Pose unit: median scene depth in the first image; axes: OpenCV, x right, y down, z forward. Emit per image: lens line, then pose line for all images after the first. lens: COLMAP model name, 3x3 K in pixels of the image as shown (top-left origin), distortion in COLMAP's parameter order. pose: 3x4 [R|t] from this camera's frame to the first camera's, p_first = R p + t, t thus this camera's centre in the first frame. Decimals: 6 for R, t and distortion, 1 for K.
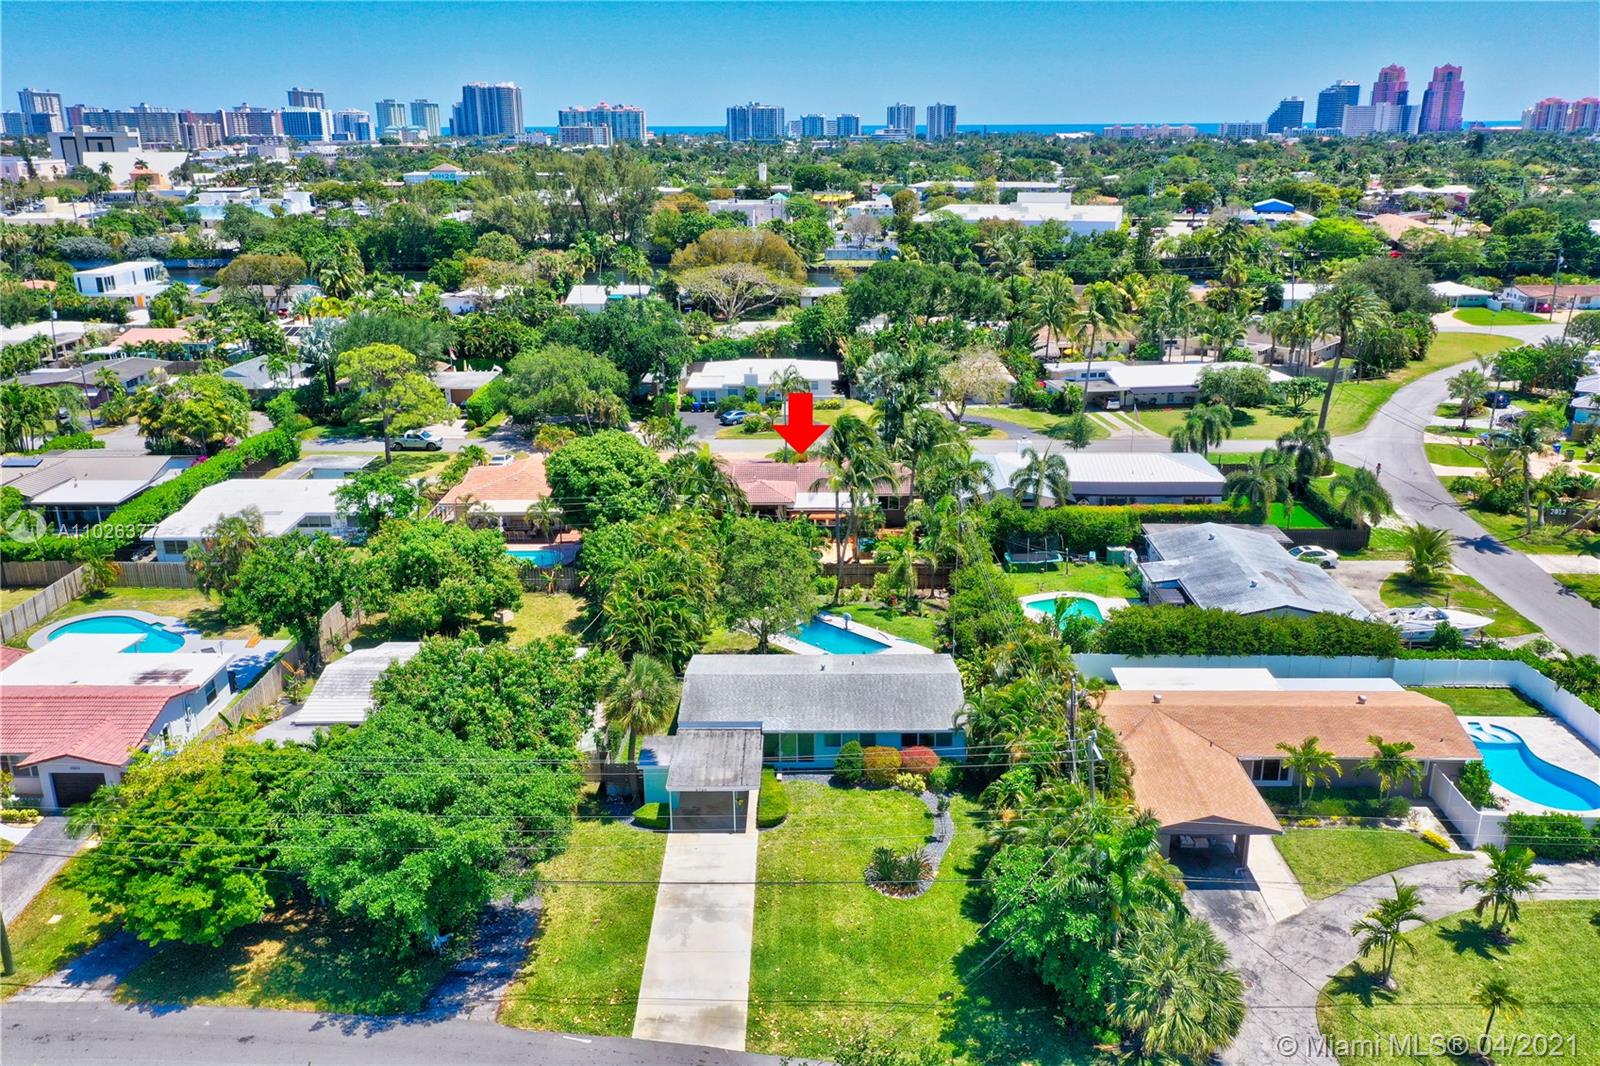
lens RADIAL K [[1267.1, 0, 804.9], [0, 1267.1, 537.5], [0, 0, 1]] dist [0.014317, 0.000960]
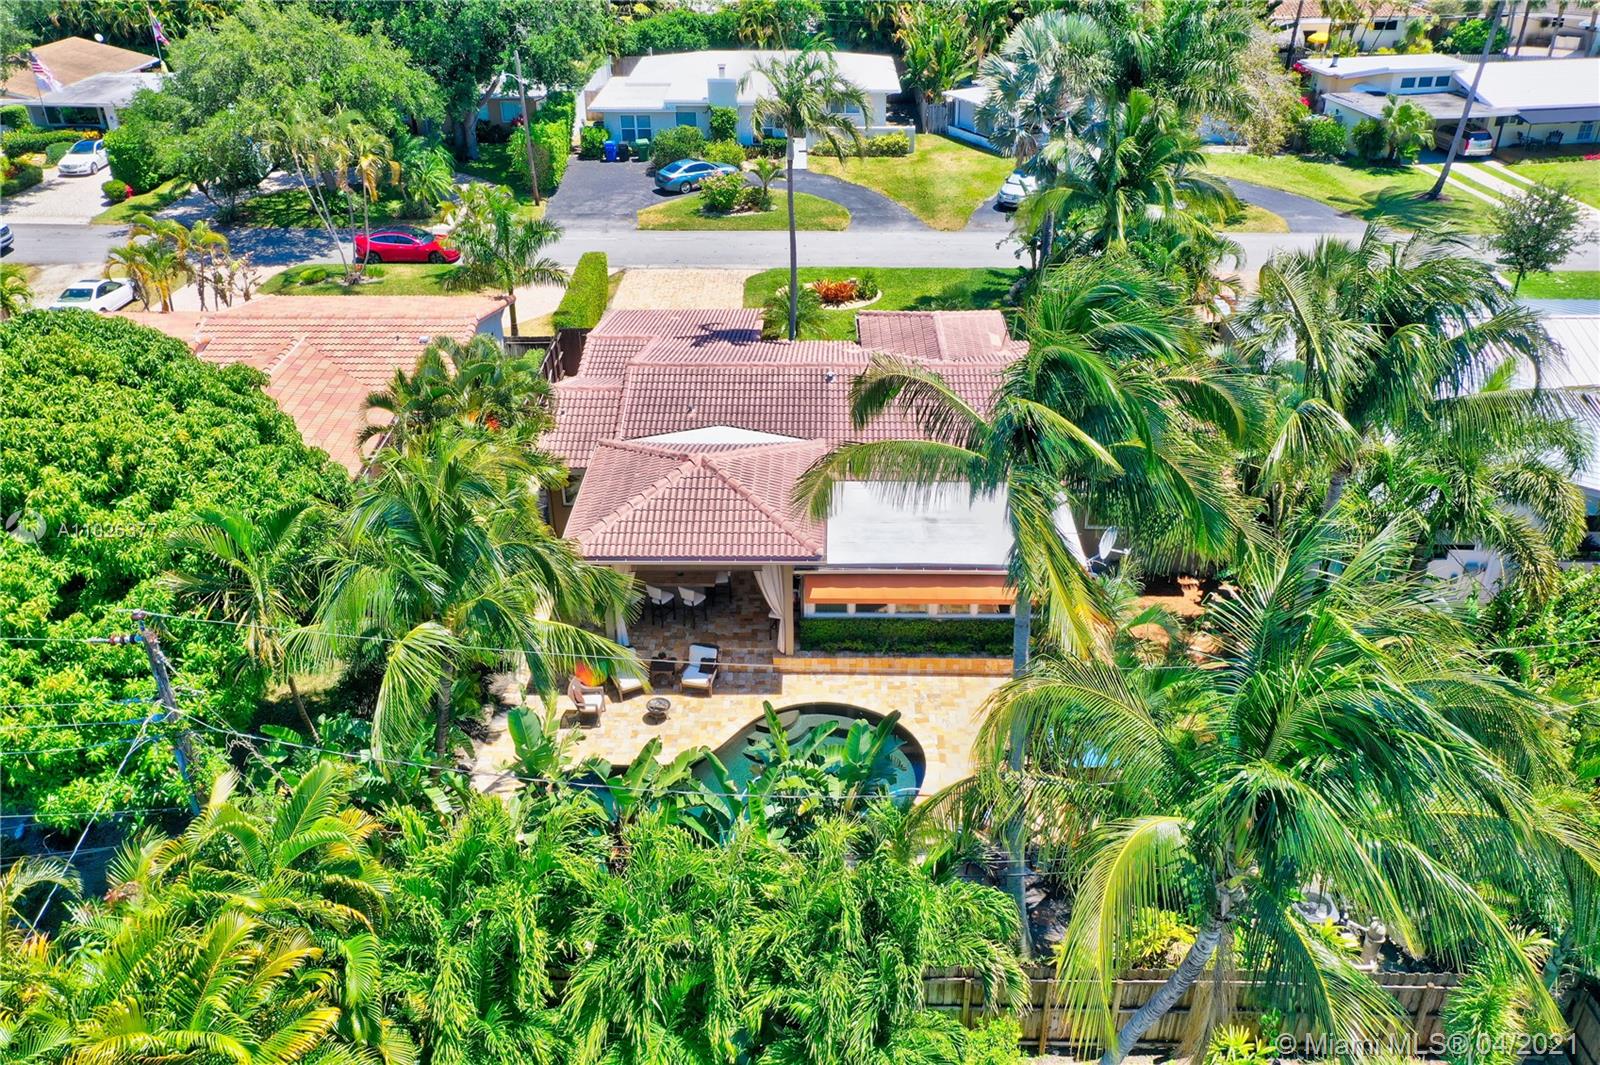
lens RADIAL K [[1267.1, 0, 804.9], [0, 1267.1, 537.0], [0, 0, 1]] dist [0.014317, 0.000960]
pose [[0.999964, 0.004684, -0.007127, -0.005905], [-0.003086, 0.977771, 0.209651, -0.049692], [0.007951, -0.209622, 0.977750, 0.406636]]
